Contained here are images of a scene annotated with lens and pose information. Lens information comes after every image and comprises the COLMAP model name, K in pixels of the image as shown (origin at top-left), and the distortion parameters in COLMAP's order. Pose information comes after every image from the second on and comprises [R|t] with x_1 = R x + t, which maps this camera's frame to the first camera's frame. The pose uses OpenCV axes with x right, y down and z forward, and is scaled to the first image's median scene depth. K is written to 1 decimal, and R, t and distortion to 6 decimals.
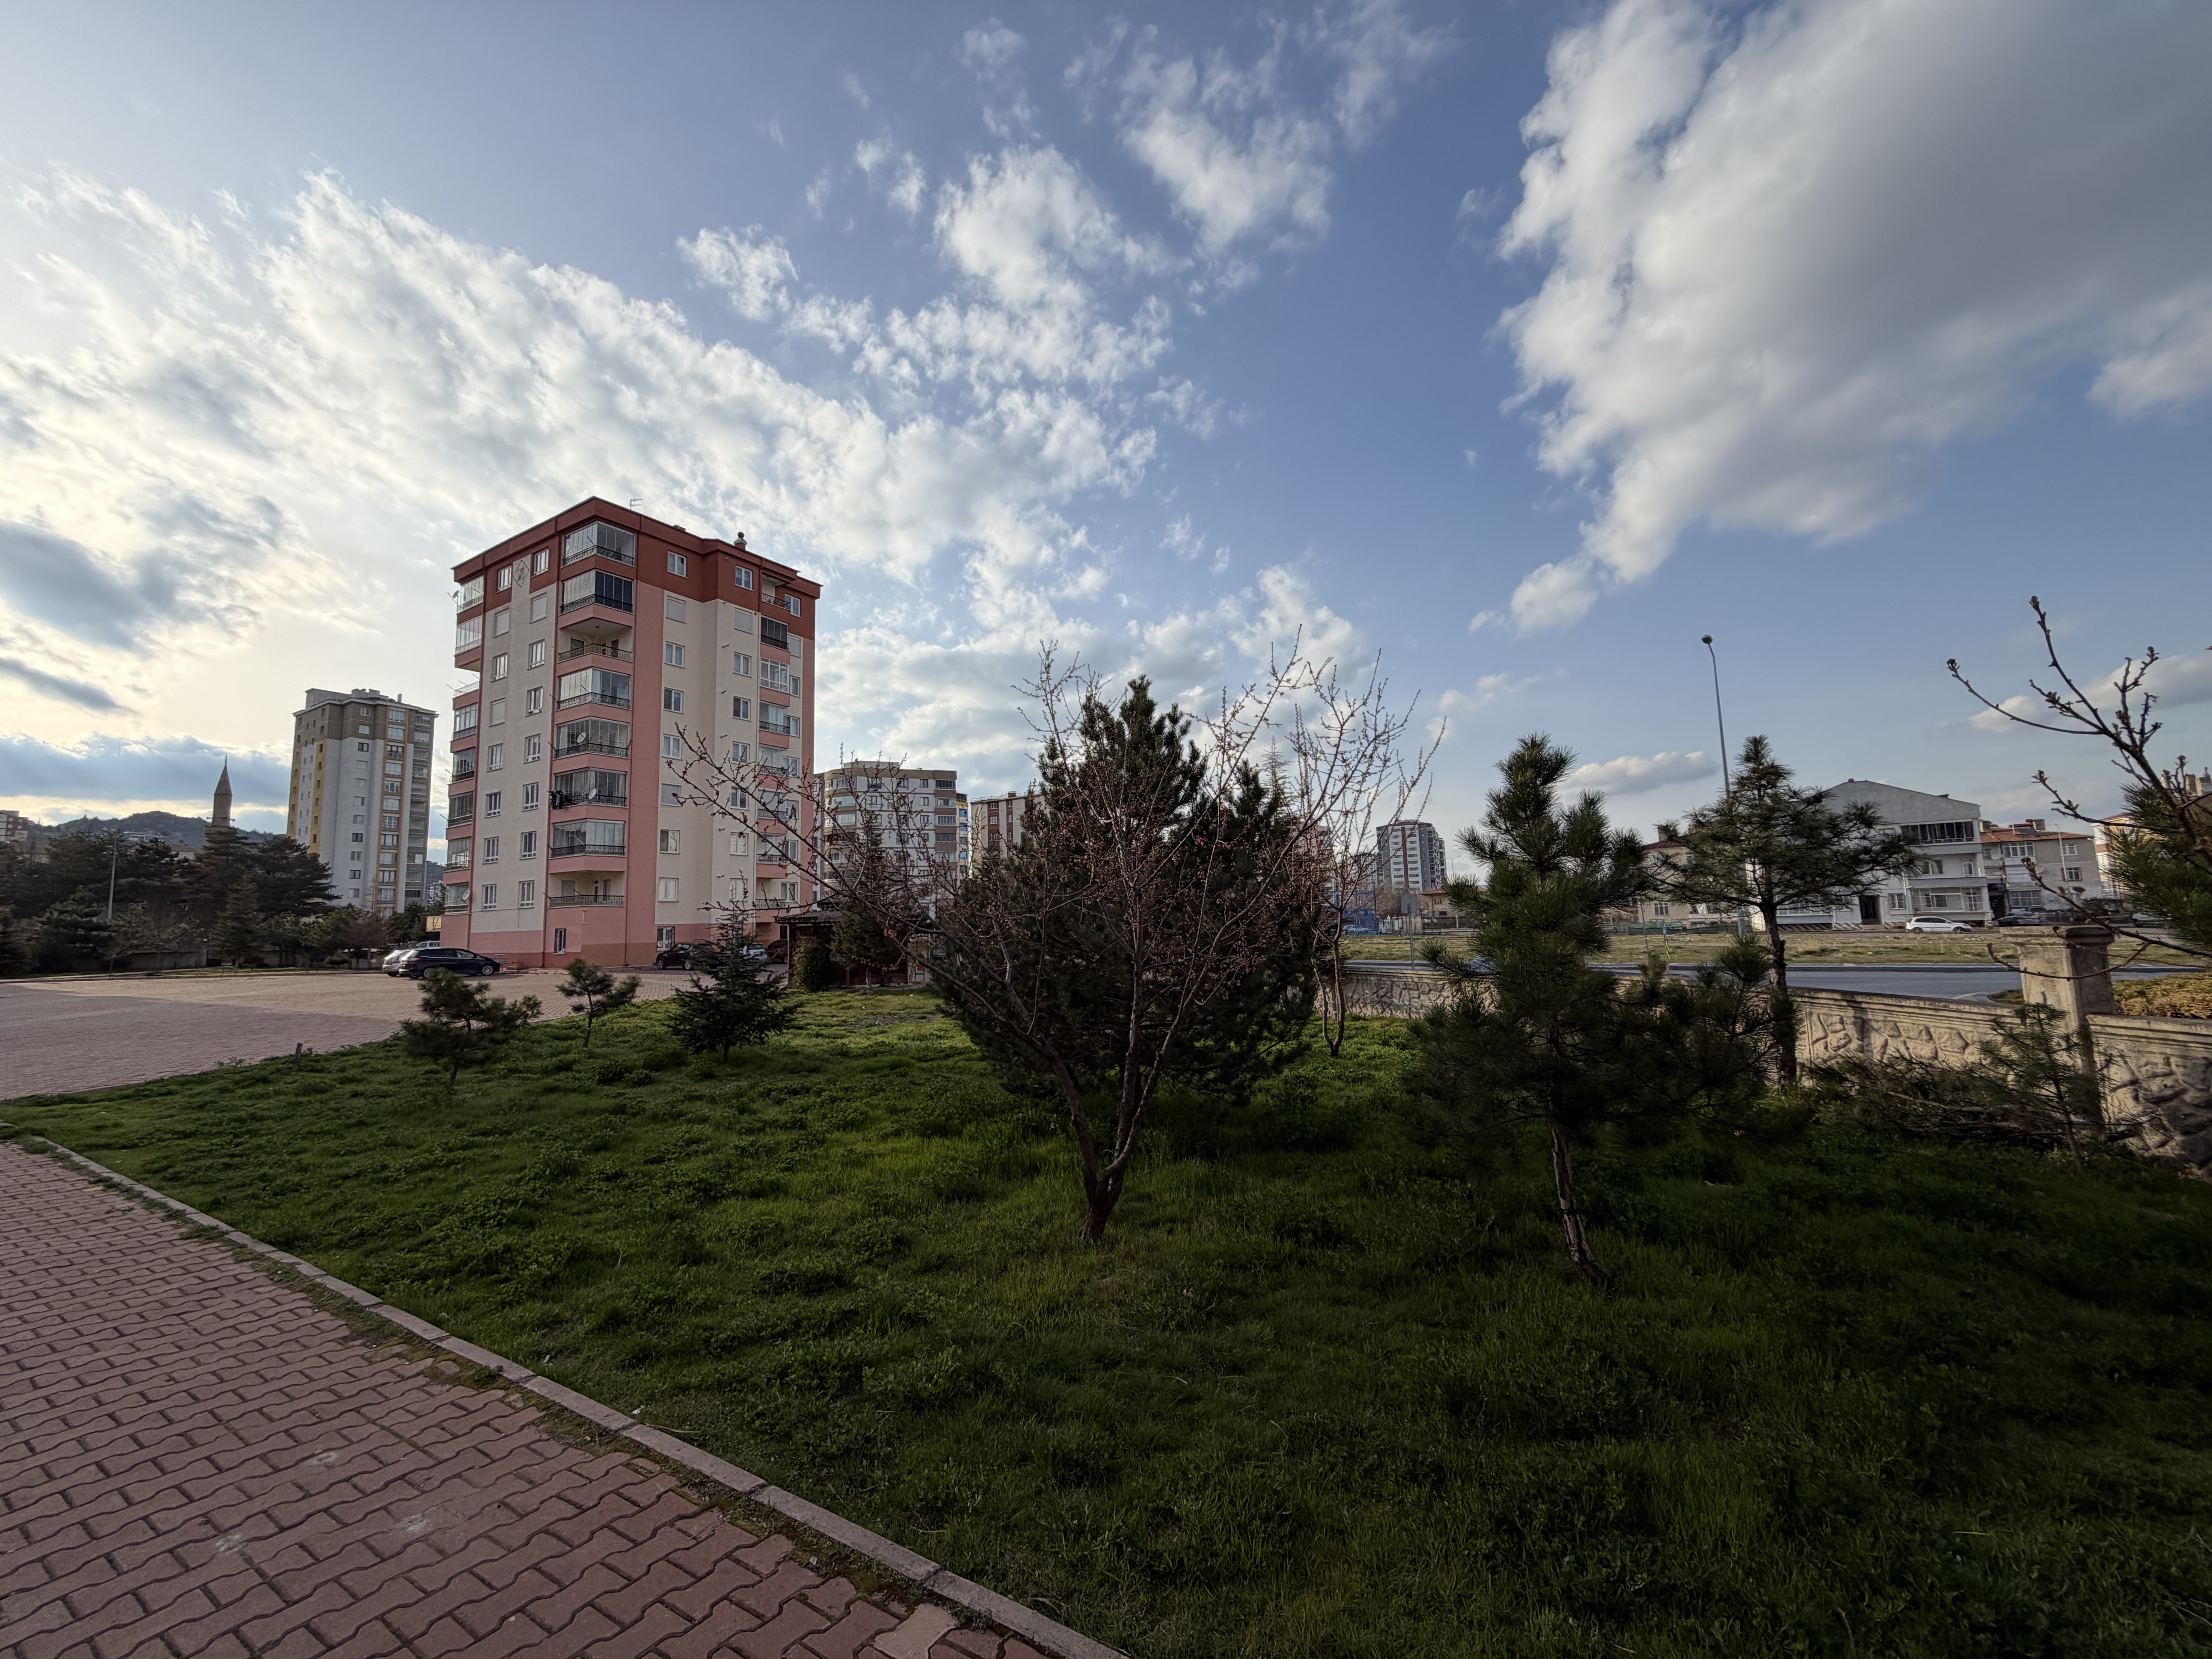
lens RADIAL K [[881.1, 0, 1104.7], [0, 881.1, 823.3], [0, 0, 1]] dist [0.000519, -0.000068]
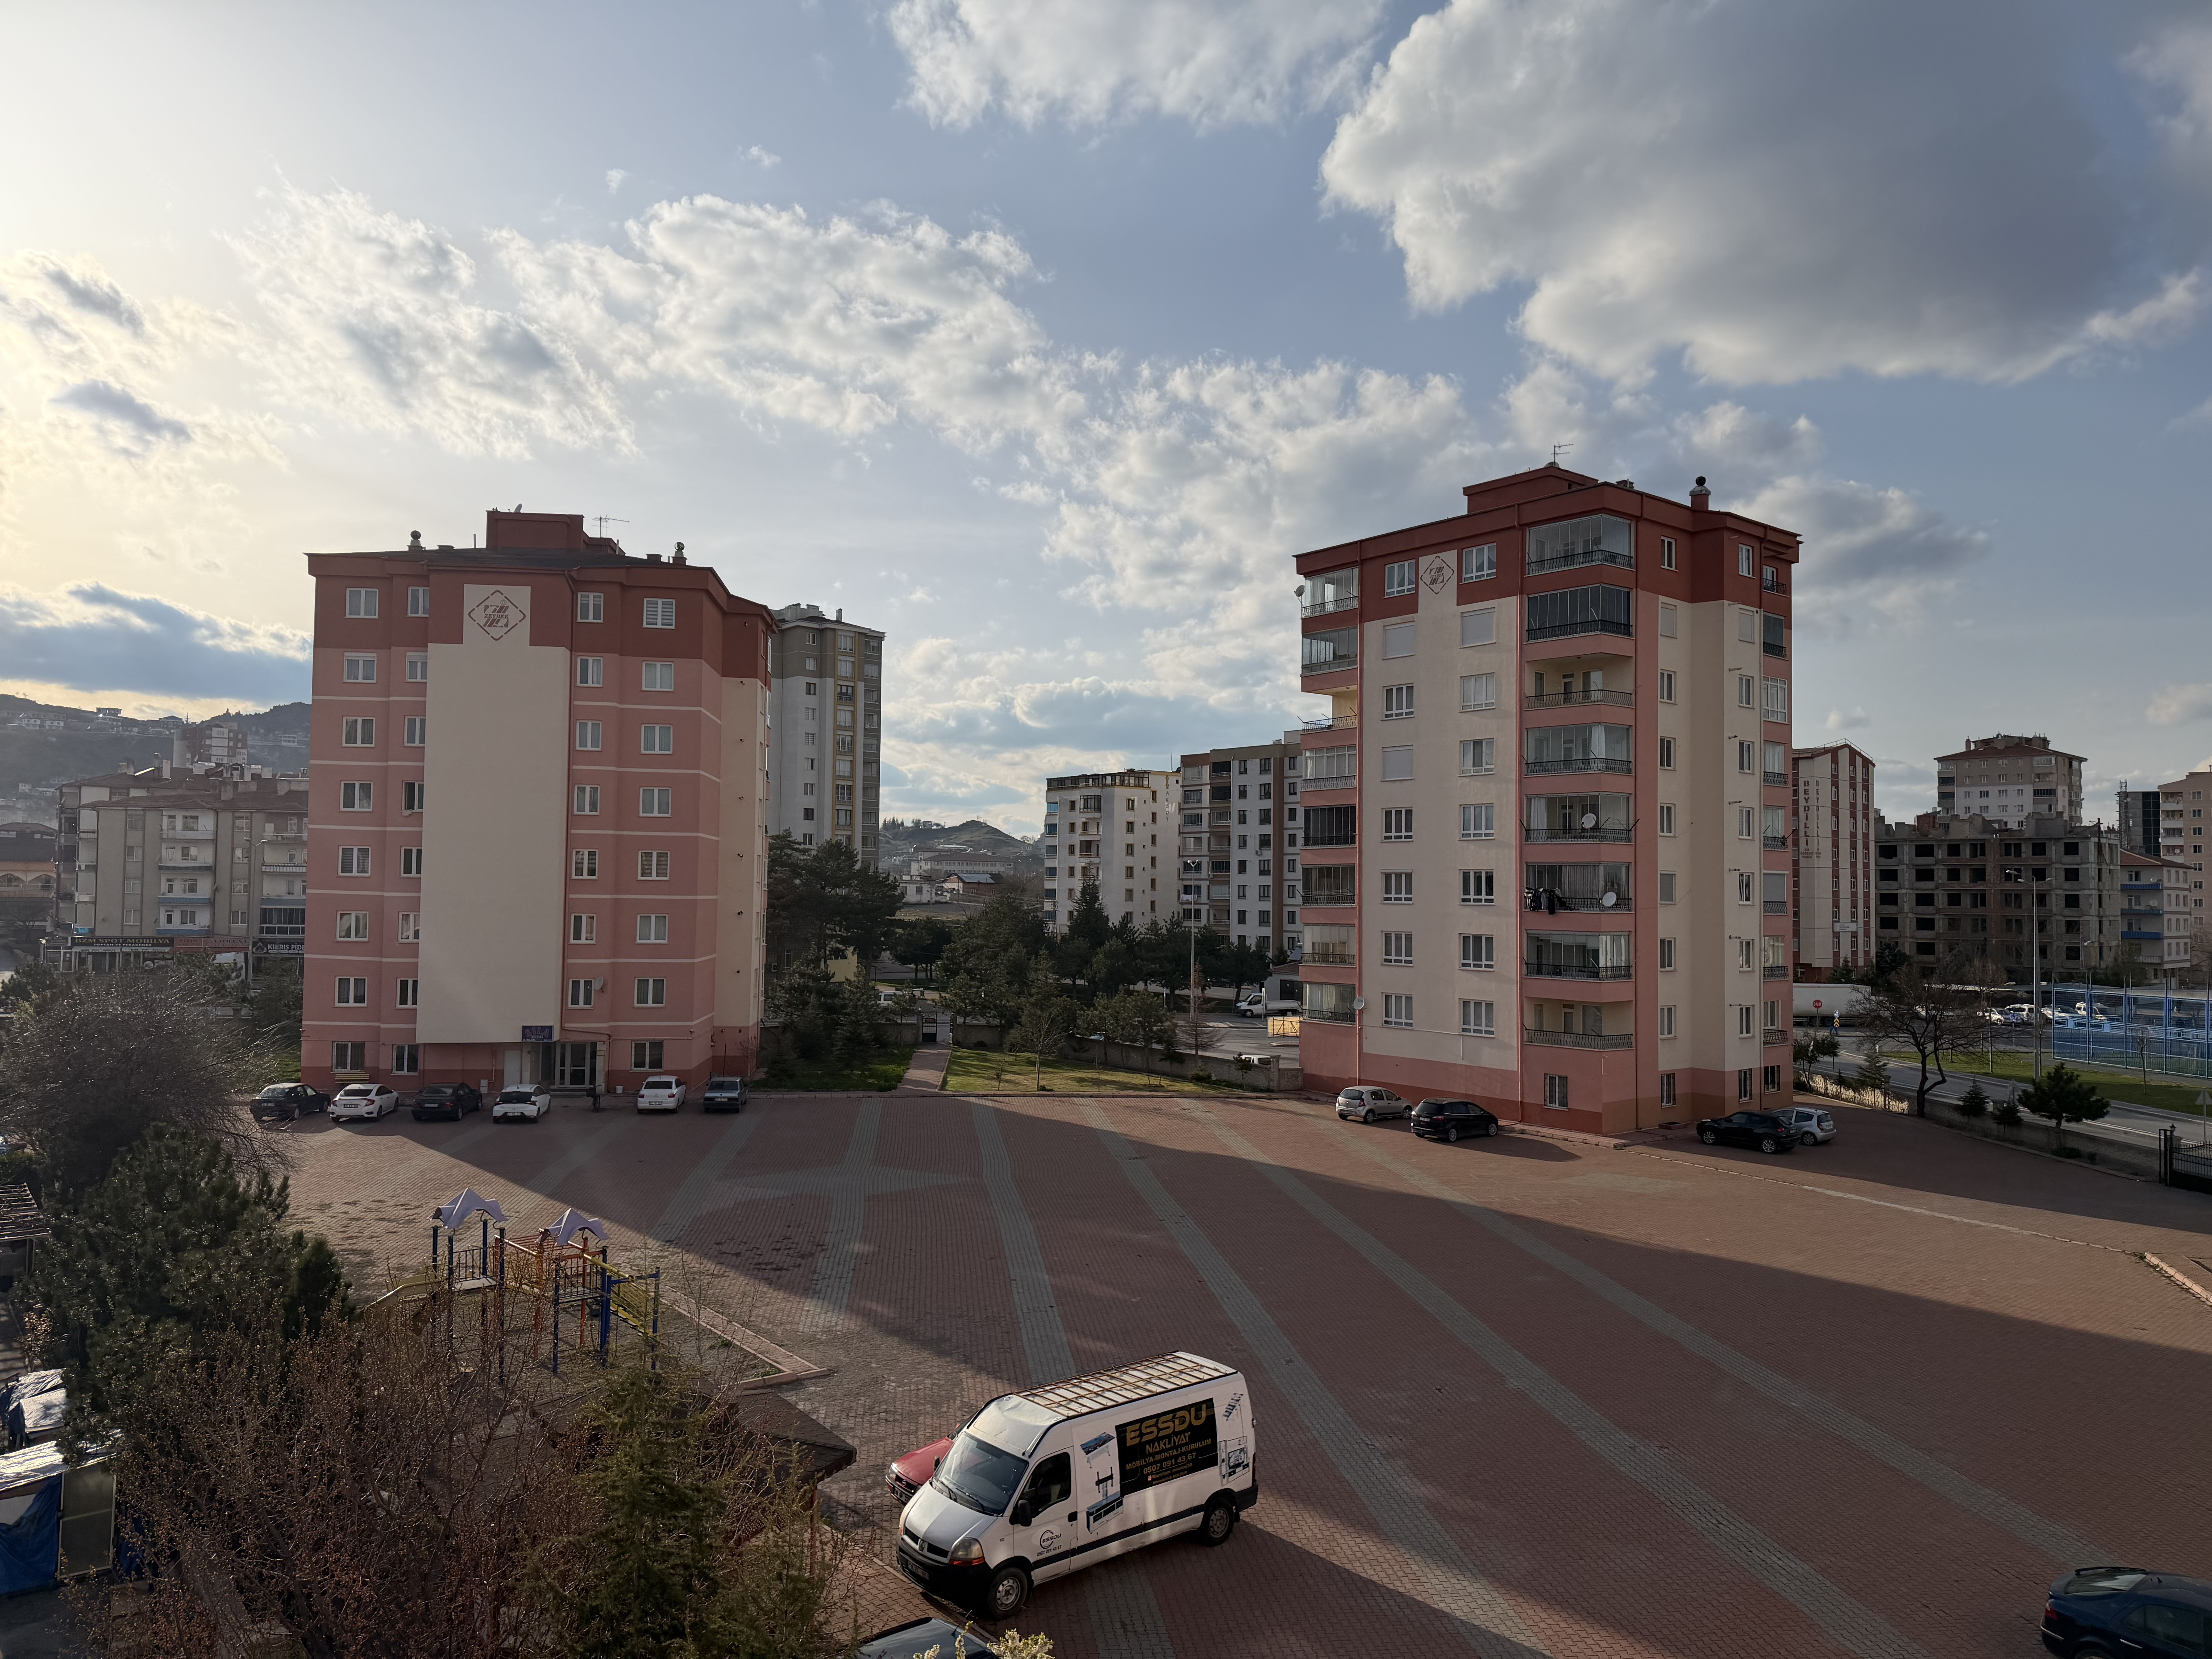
lens RADIAL K [[1537.4, 0, 1113.0], [0, 1537.4, 837.8], [0, 0, 1]] dist [0.091945, -0.109690]
pose [[0.946908, 0.026910, -0.320377, -0.428658], [-0.001170, 0.996773, 0.080266, -0.144587], [0.321503, -0.075630, 0.943883, -0.273620]]
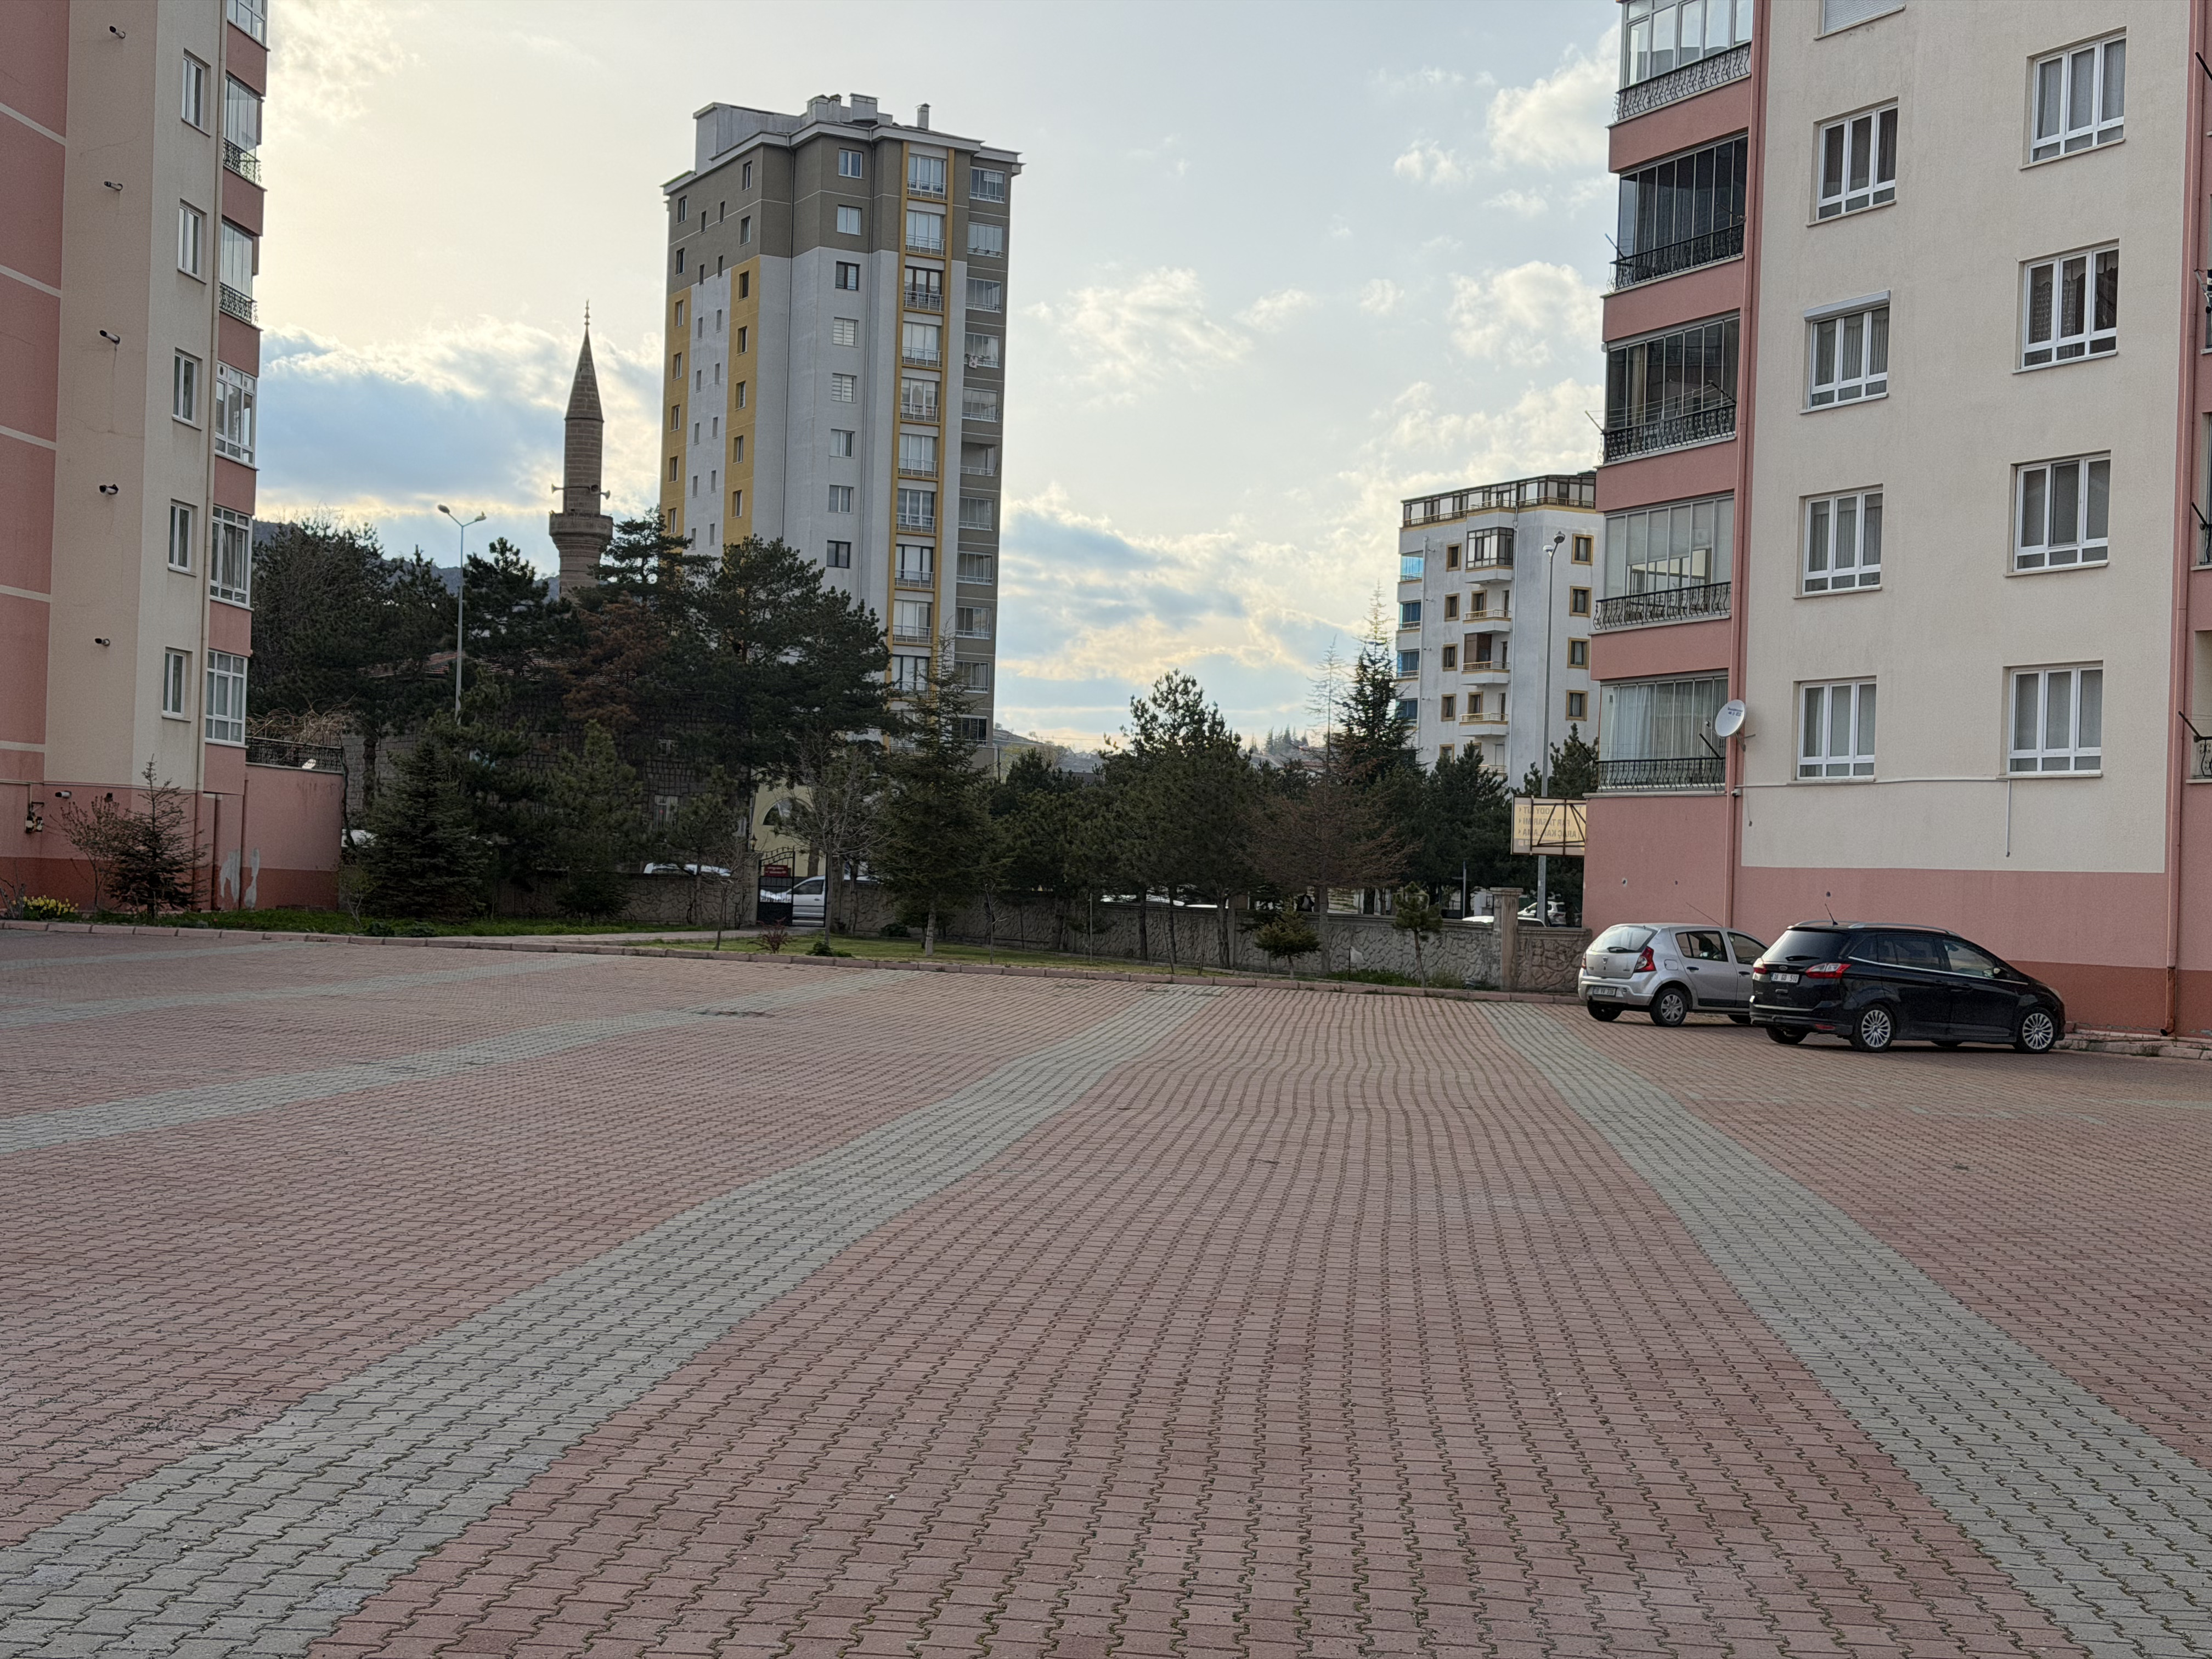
lens RADIAL K [[3067.0, 0, 1084.1], [0, 3067.0, 840.6], [0, 0, 1]] dist [0.120940, 0.000000]
pose [[0.855029, 0.047940, -0.516359, -0.359054], [0.002937, 0.995254, 0.097266, 0.024548], [0.518572, -0.084682, 0.850830, 0.117150]]
